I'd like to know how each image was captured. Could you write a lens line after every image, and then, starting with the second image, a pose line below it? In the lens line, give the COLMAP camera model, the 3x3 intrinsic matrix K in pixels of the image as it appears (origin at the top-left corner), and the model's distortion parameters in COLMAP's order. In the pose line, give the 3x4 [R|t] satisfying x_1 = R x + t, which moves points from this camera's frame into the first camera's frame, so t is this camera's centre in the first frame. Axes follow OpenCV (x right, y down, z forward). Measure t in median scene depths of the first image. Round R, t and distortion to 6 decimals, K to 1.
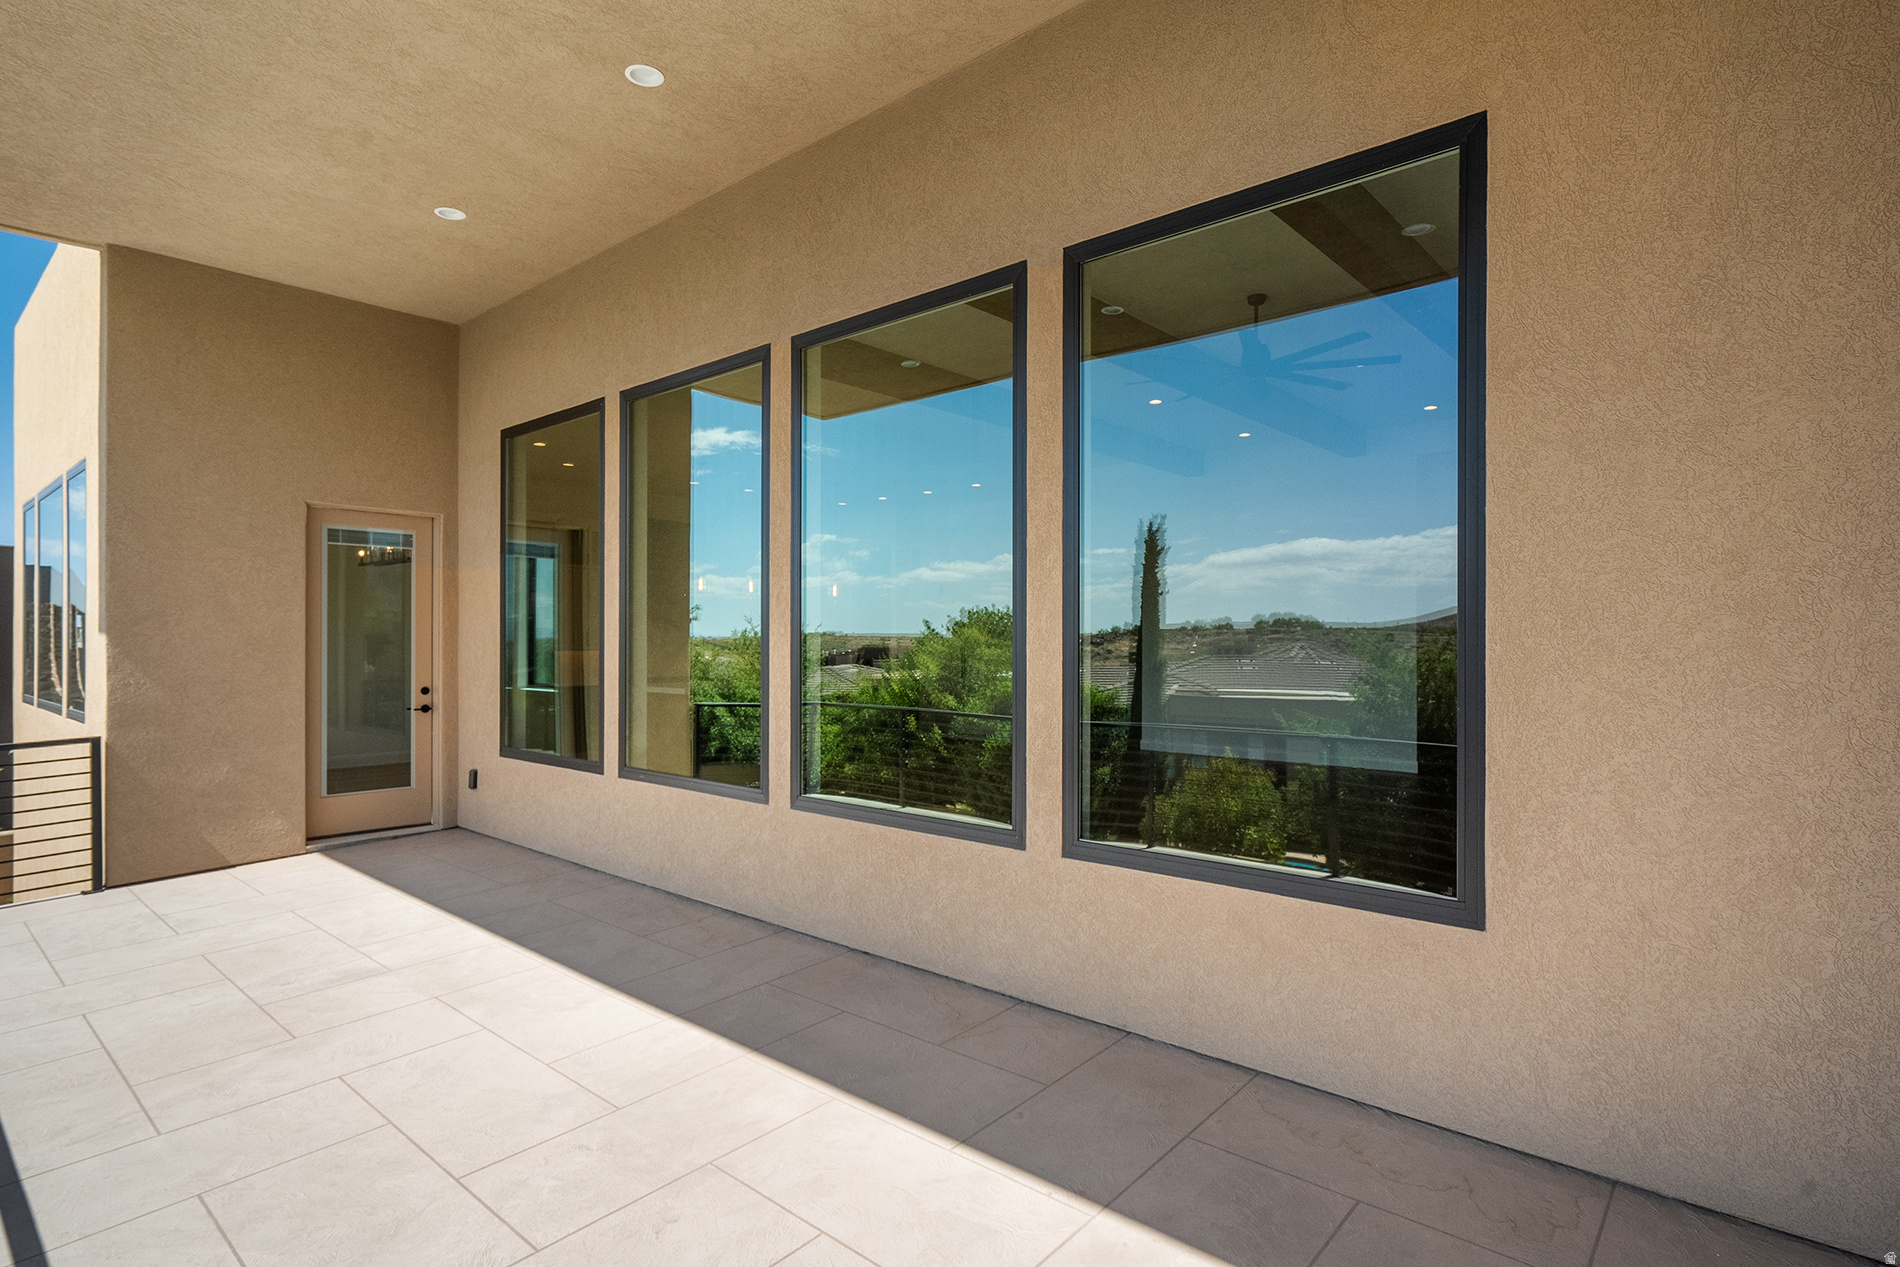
lens RADIAL K [[963.8, 0, 941.2], [0, 963.8, 639.9], [0, 0, 1]] dist [0.001824, 0.000938]
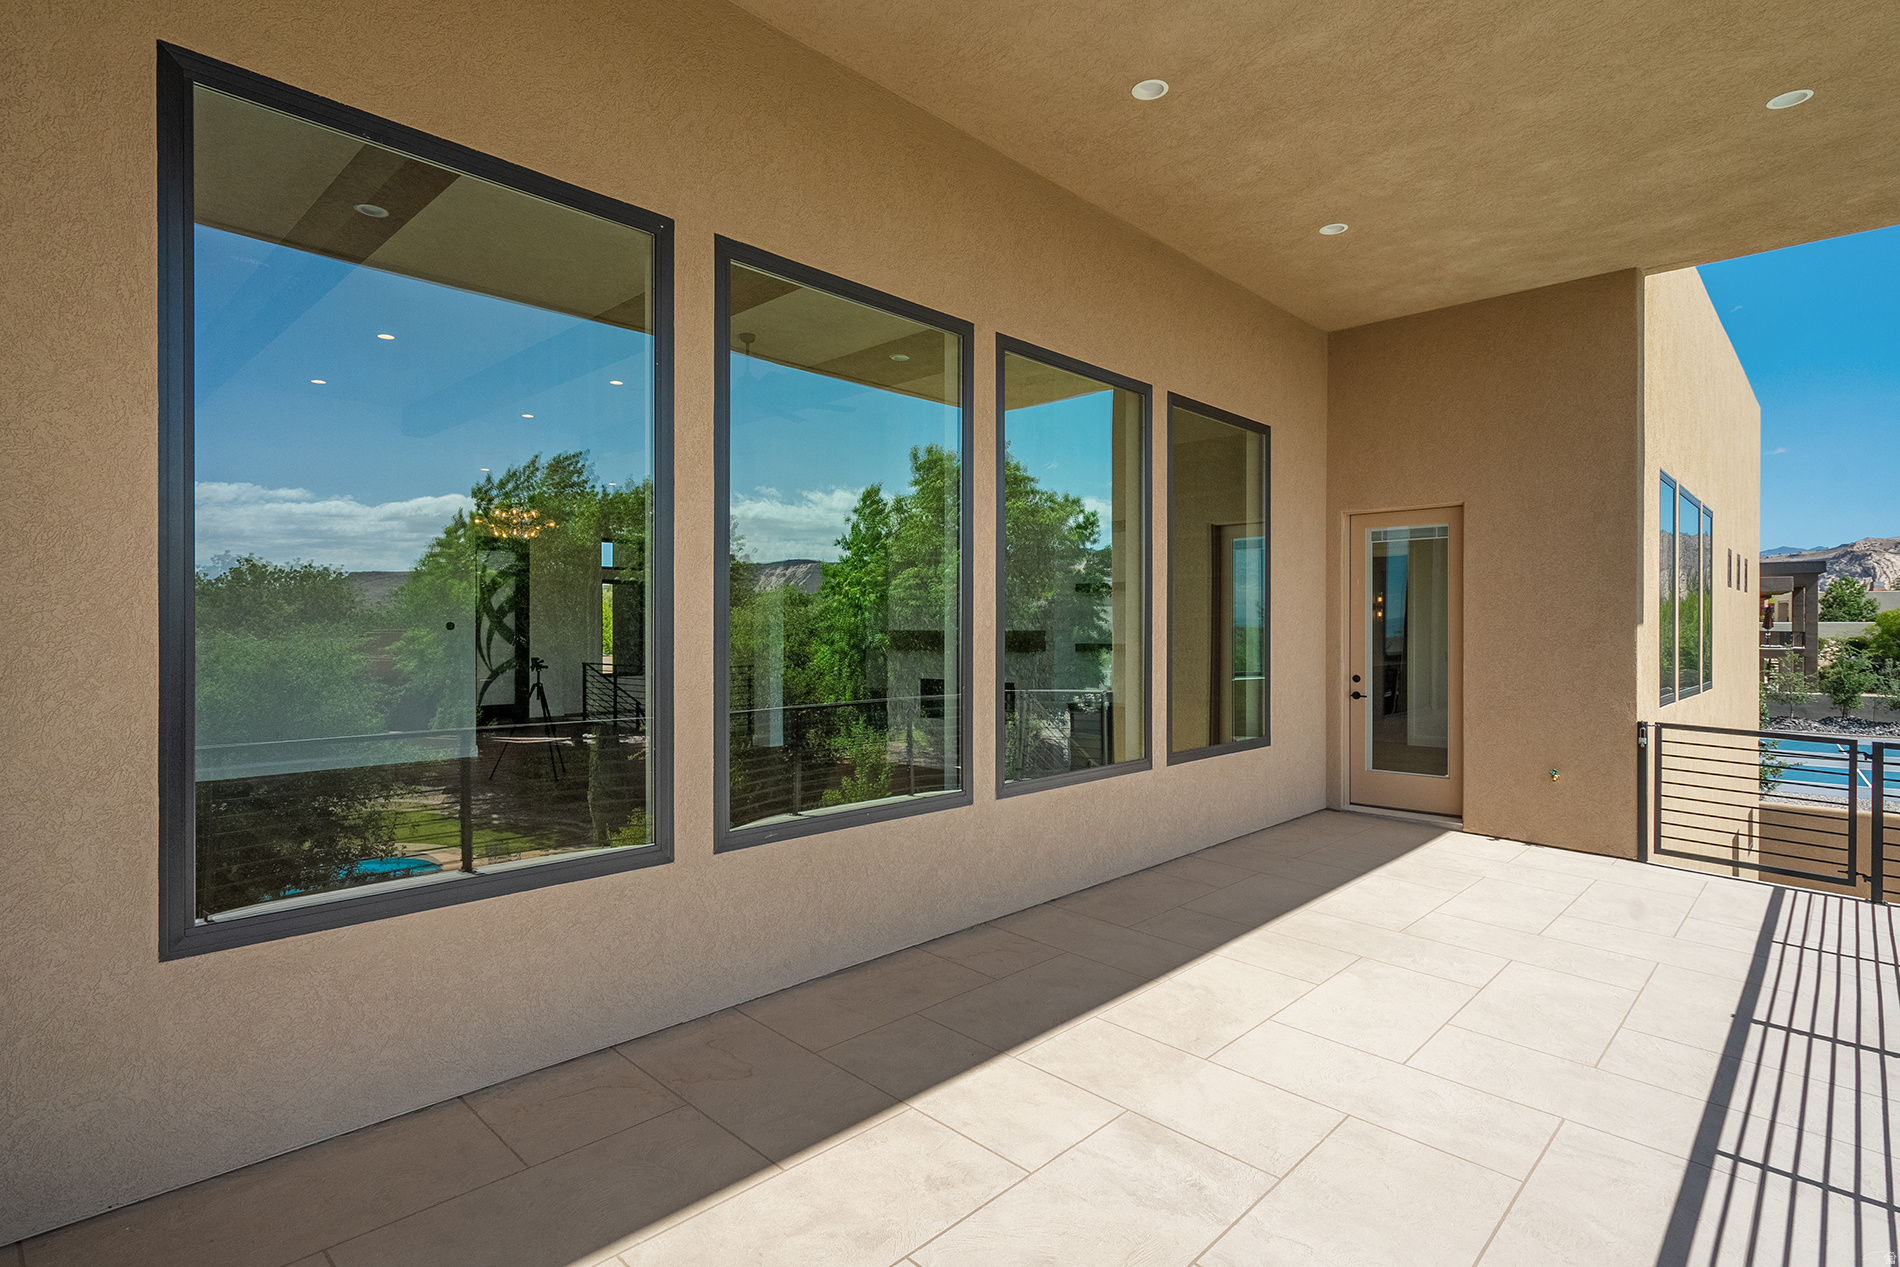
lens RADIAL K [[963.8, 0, 939.6], [0, 963.8, 633.4], [0, 0, 1]] dist [0.001824, 0.000938]
pose [[0.038943, -0.002984, 0.999237, -1.200691], [-0.000826, 0.999995, 0.003018, -0.001581], [-0.999241, -0.000943, 0.038940, 1.050605]]
